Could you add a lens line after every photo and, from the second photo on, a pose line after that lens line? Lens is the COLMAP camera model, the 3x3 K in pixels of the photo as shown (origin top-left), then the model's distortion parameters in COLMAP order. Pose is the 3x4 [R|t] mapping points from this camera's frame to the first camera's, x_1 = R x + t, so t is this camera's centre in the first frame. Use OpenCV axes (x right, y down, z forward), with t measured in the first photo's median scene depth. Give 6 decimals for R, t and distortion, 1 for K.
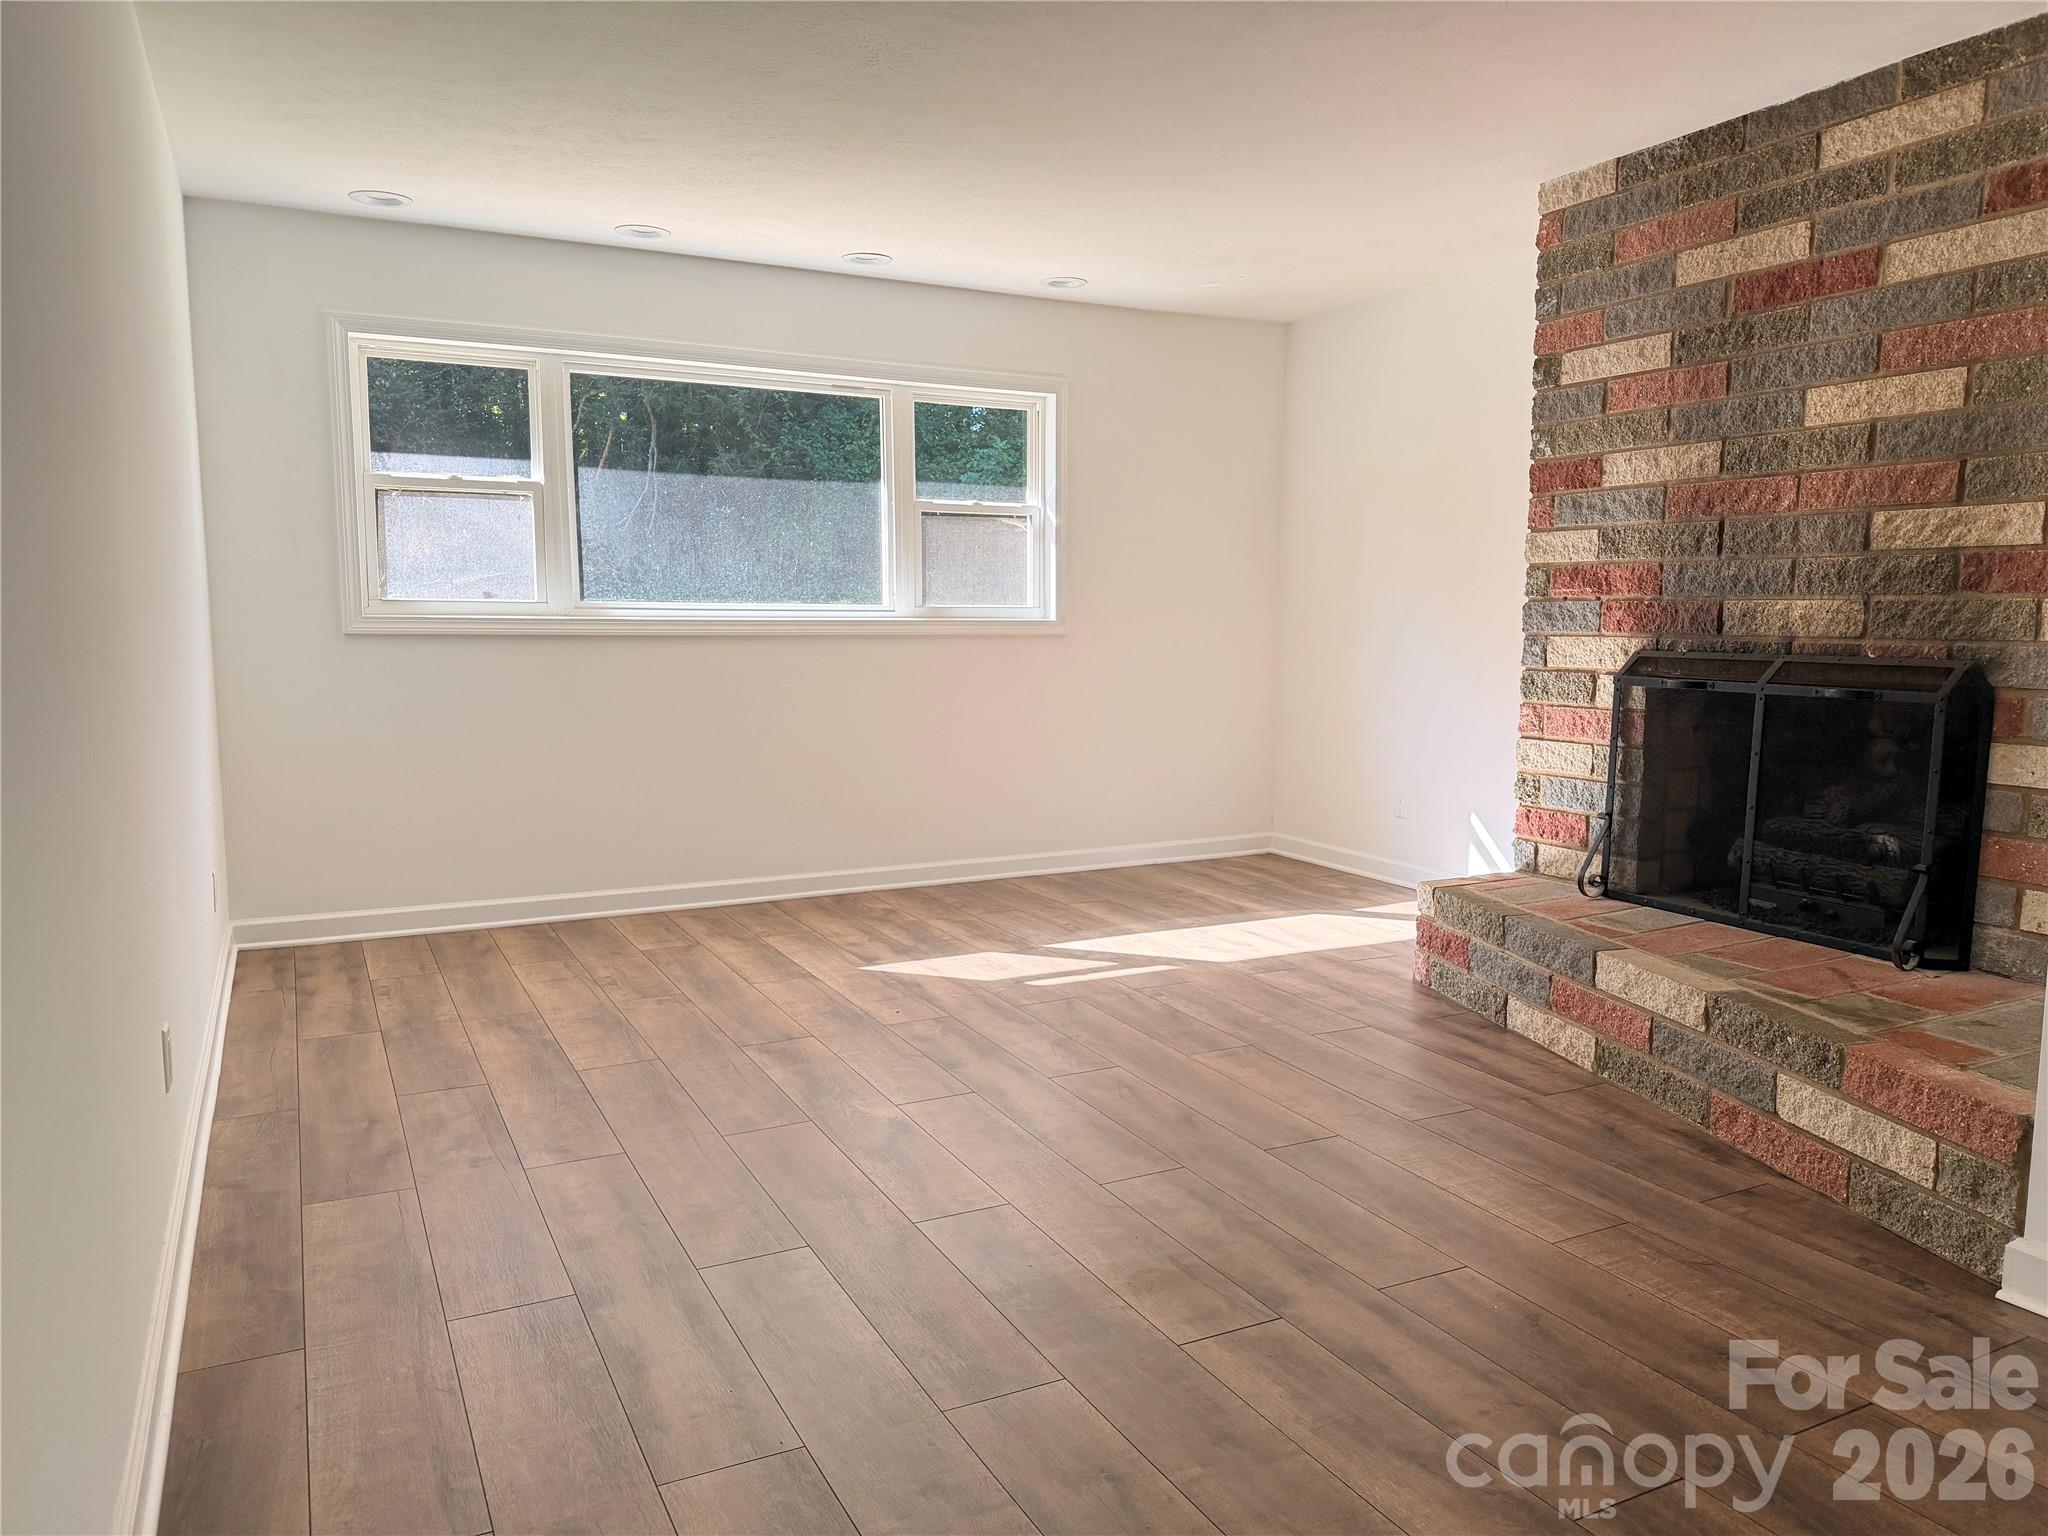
lens RADIAL K [[1423.9, 0, 1031.3], [0, 1423.9, 774.0], [0, 0, 1]] dist [0.031790, -0.042976]
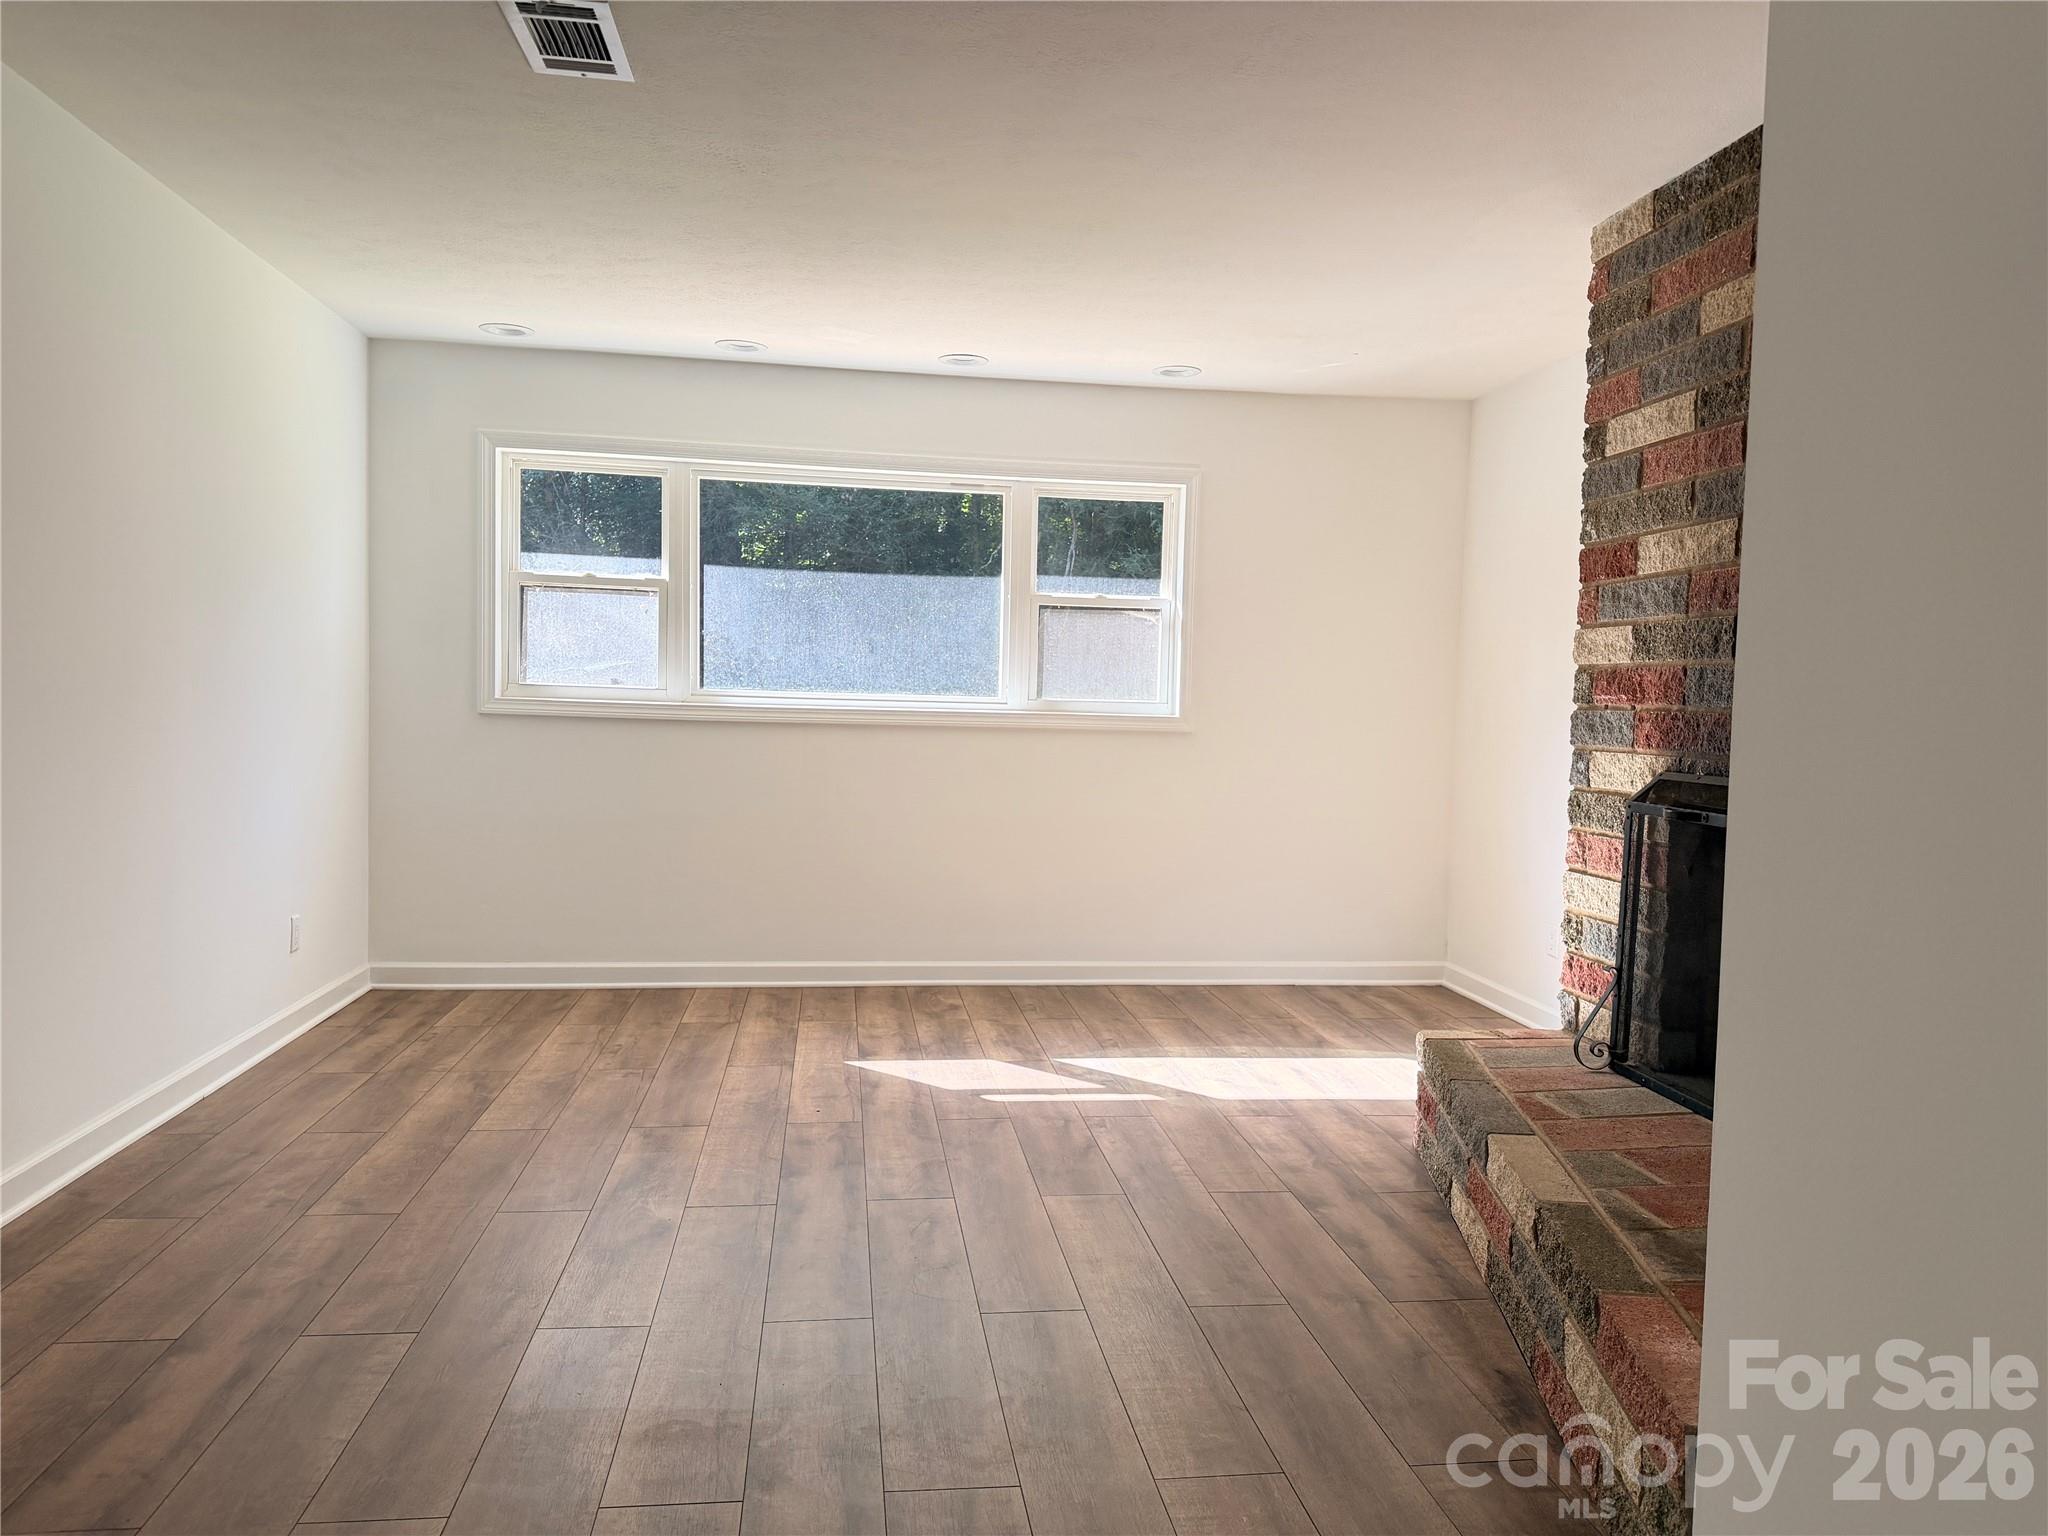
lens RADIAL K [[1423.9, 0, 1032.8], [0, 1423.9, 770.5], [0, 0, 1]] dist [0.031790, -0.042976]
pose [[0.943135, 0.038364, -0.330189, 0.327211], [-0.060790, 0.996472, -0.057858, -0.016199], [0.326805, 0.074640, 0.942140, 0.100167]]
